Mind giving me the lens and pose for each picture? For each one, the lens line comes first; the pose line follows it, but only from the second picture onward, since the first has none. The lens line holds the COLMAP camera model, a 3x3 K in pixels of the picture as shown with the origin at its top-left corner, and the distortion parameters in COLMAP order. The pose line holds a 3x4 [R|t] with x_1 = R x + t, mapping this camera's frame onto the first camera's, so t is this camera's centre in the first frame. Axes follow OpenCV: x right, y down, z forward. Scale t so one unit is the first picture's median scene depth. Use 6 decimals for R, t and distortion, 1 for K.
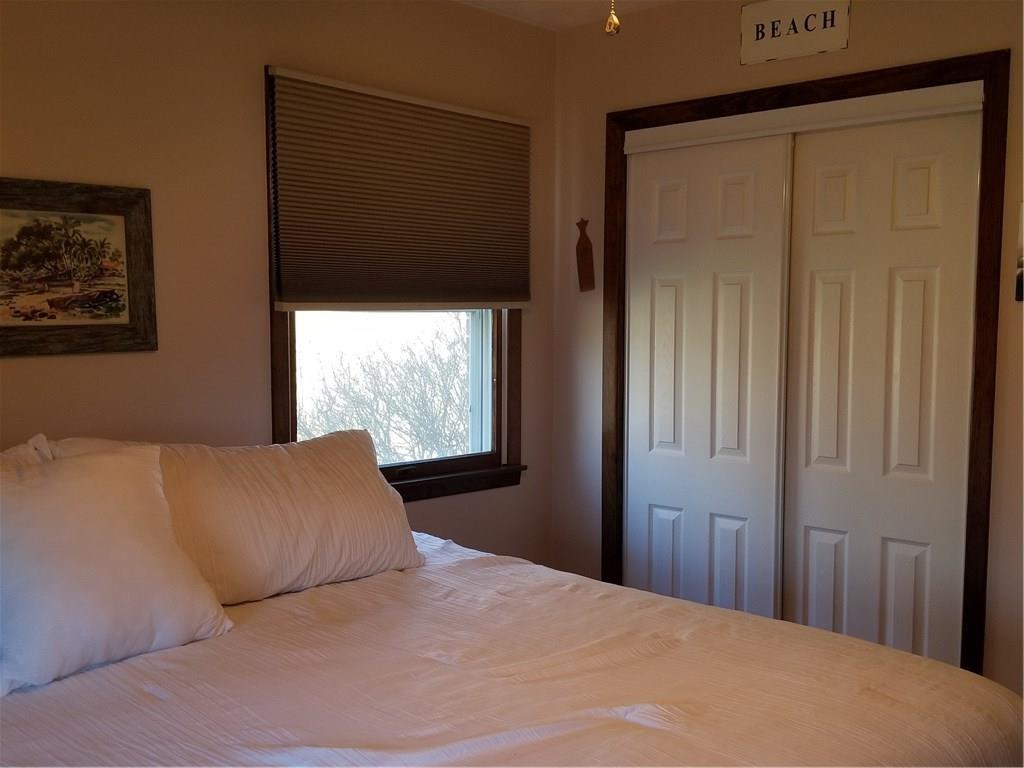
lens RADIAL K [[1061.5, 0, 512.1], [0, 1061.5, 387.6], [0, 0, 1]] dist [0.007951, 0.000000]
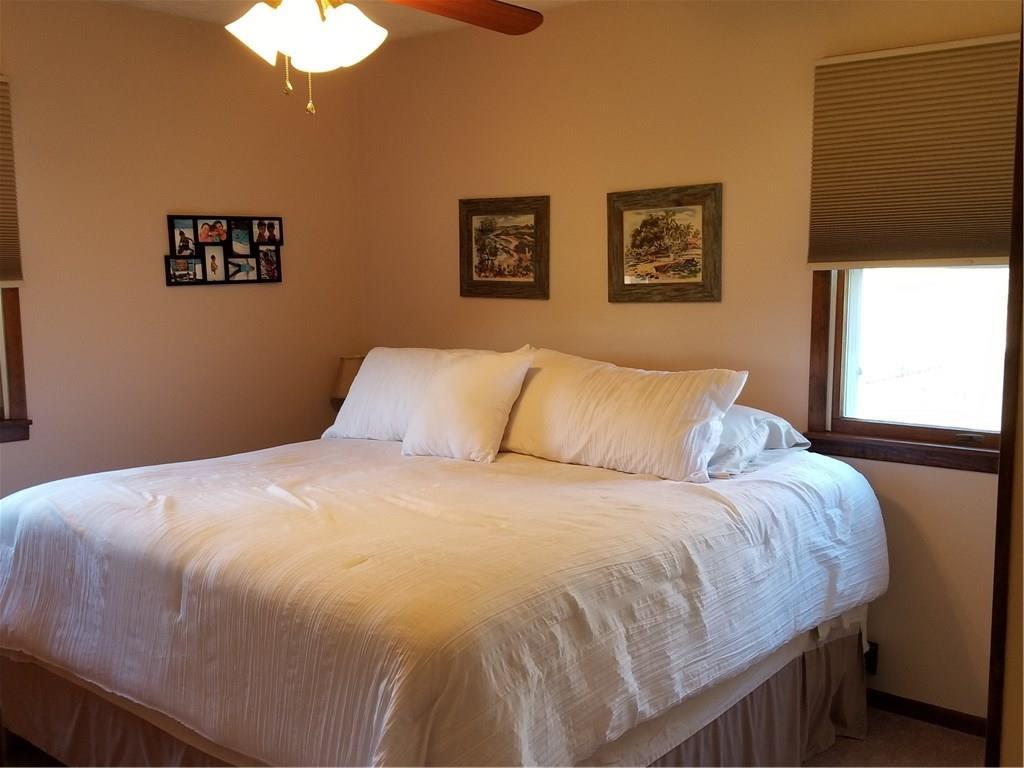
lens RADIAL K [[1061.5, 0, 511.9], [0, 1061.5, 382.2], [0, 0, 1]] dist [0.007951, 0.000000]
pose [[0.036338, 0.102503, -0.994069, 1.073457], [-0.052295, 0.993558, 0.100539, -0.058598], [0.997970, 0.048331, 0.041464, 0.722369]]
